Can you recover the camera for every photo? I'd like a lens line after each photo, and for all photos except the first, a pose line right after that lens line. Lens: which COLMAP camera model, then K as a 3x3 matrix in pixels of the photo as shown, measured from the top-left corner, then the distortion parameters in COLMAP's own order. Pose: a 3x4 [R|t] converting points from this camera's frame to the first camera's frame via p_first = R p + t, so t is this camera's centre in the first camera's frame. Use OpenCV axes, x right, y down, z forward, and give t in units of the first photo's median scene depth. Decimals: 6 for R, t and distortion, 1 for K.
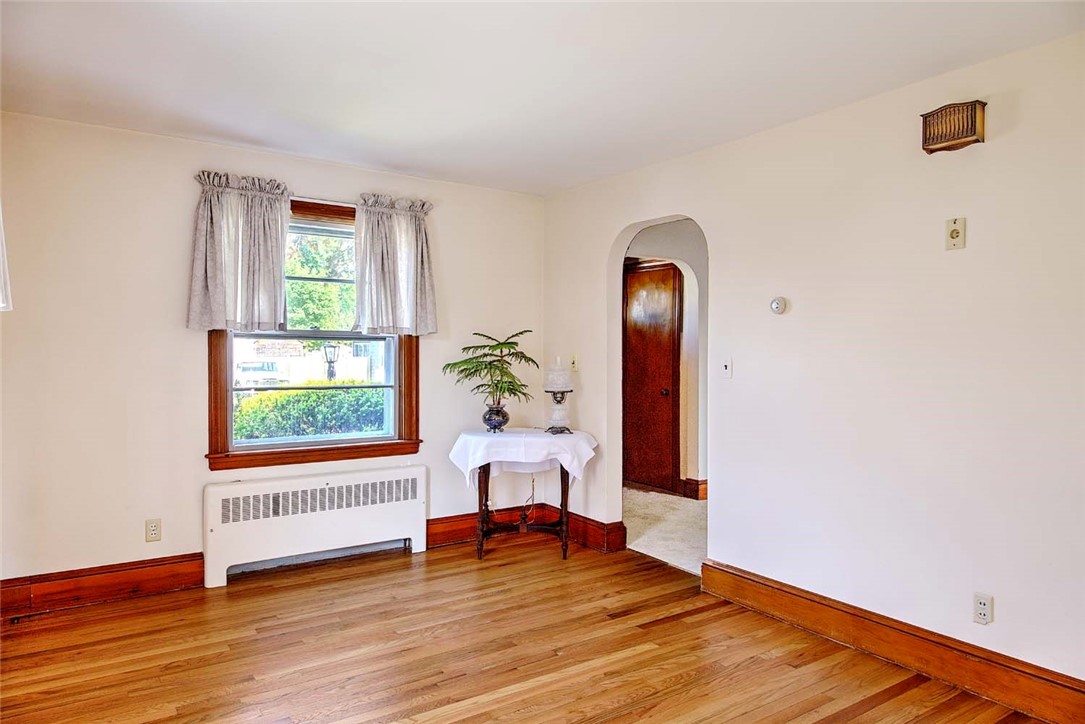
lens RADIAL K [[707.1, 0, 546.9], [0, 707.1, 358.1], [0, 0, 1]] dist [0.000380, -0.002091]
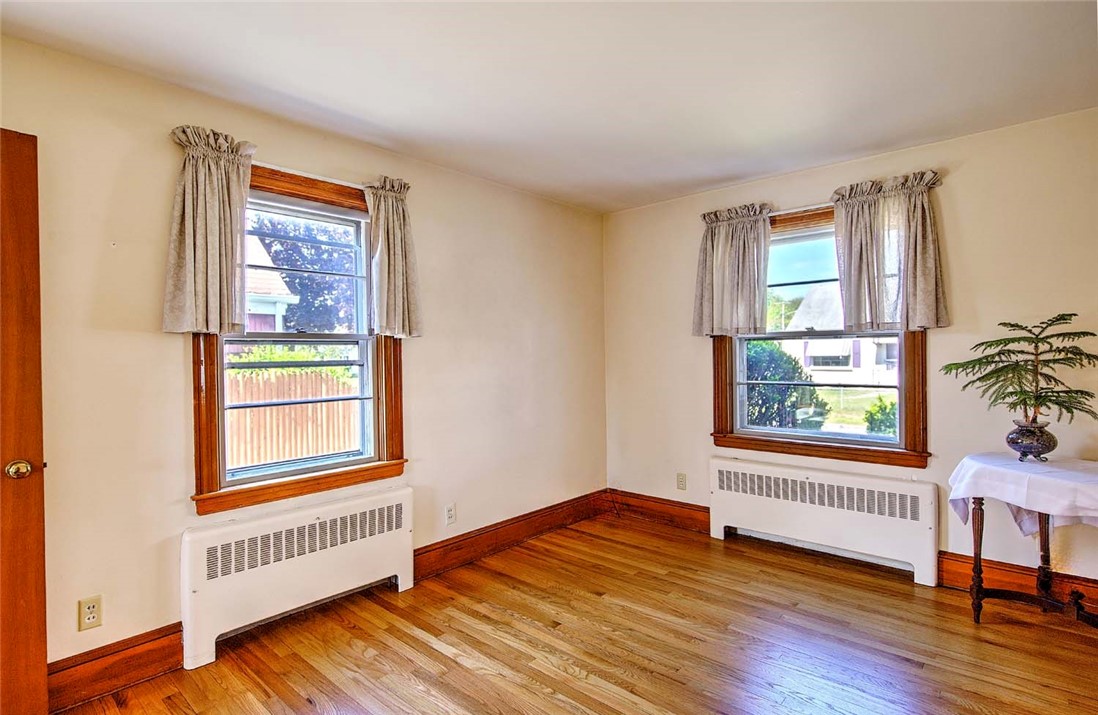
lens RADIAL K [[555.4, 0, 551.0], [0, 555.4, 357.6], [0, 0, 1]] dist [0.024270, -0.000234]
pose [[0.237377, -0.002857, -0.971413, 0.376959], [0.004469, 0.999988, -0.001849, -0.000395], [0.971407, -0.003903, 0.237387, 0.409002]]
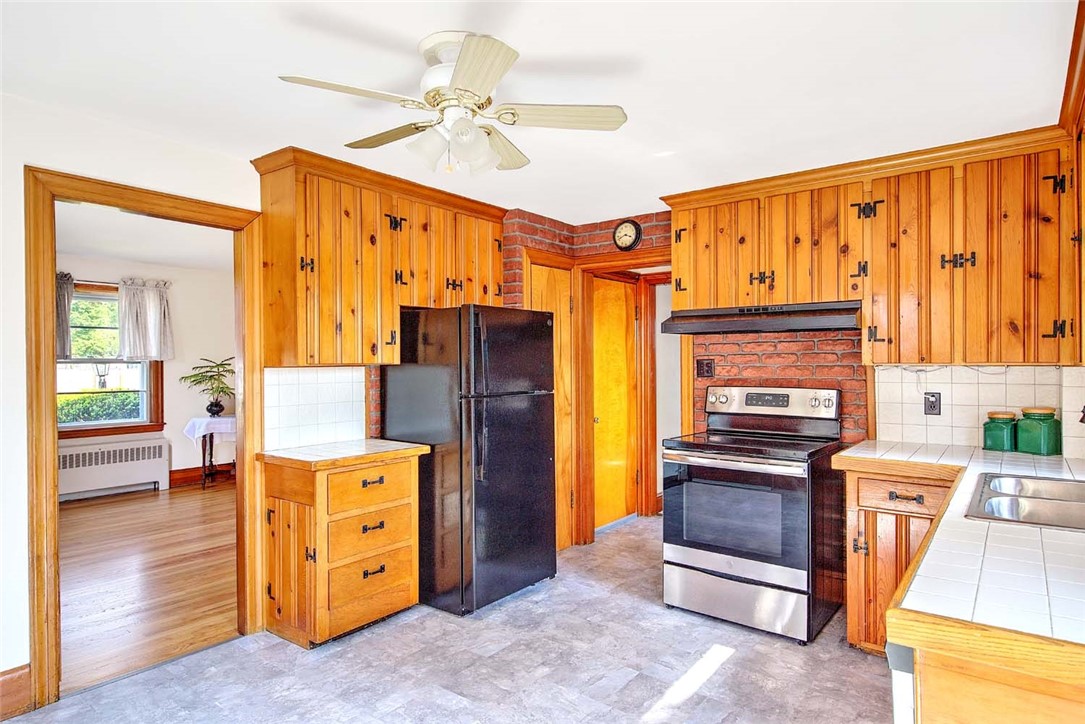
lens RADIAL K [[622.7, 0, 541.6], [0, 622.7, 360.4], [0, 0, 1]] dist [-0.002768, -0.000961]
pose [[0.948054, -0.008266, 0.318002, 0.204626], [0.008944, 0.999960, -0.000675, -0.023442], [-0.317984, 0.003484, 0.948090, -0.695949]]
